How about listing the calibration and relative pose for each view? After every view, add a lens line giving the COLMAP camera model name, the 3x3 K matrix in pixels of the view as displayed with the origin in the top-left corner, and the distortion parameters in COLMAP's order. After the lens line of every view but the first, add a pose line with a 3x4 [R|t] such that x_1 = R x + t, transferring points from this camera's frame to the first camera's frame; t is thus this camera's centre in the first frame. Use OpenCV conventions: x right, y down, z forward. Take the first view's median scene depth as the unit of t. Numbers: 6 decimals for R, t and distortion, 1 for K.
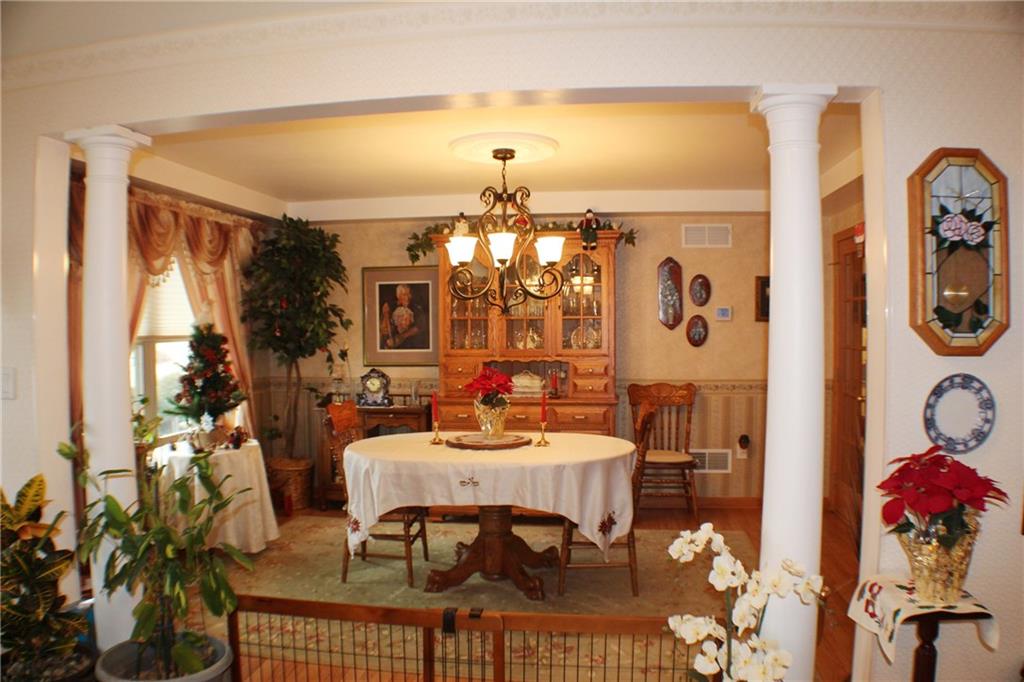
lens RADIAL K [[787.3, 0, 519.8], [0, 787.3, 338.9], [0, 0, 1]] dist [-0.218412, 0.092597]
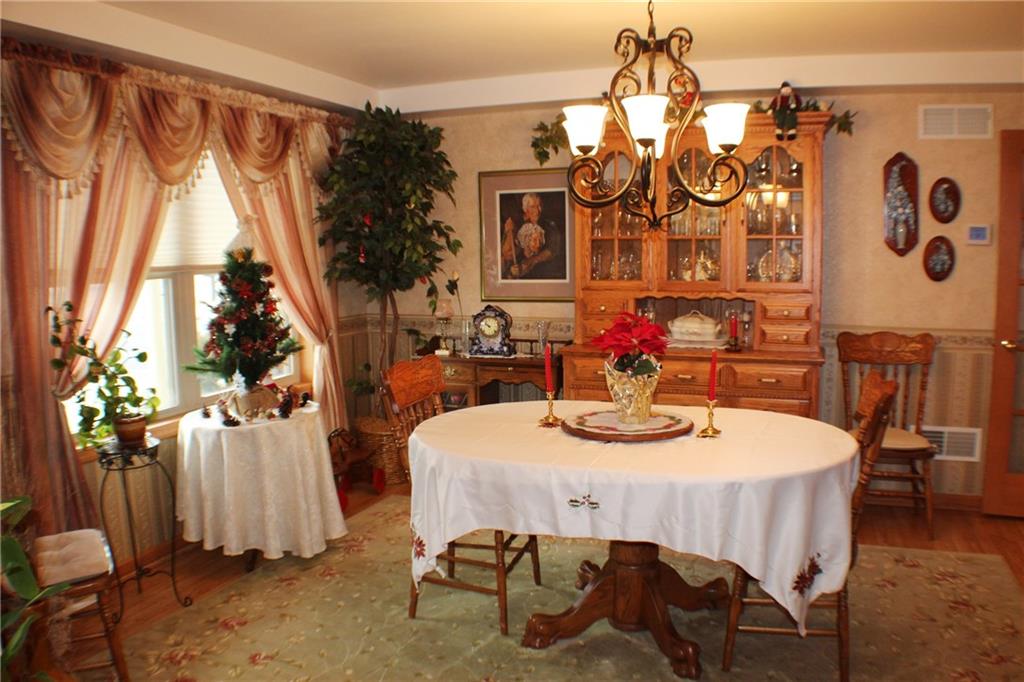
lens RADIAL K [[787.3, 0, 519.8], [0, 787.3, 338.9], [0, 0, 1]] dist [-0.218412, 0.092597]
pose [[0.972999, 0.021234, -0.229831, 0.017816], [0.001172, 0.995292, 0.096914, -0.003612], [0.230807, -0.094566, 0.968393, 0.291444]]
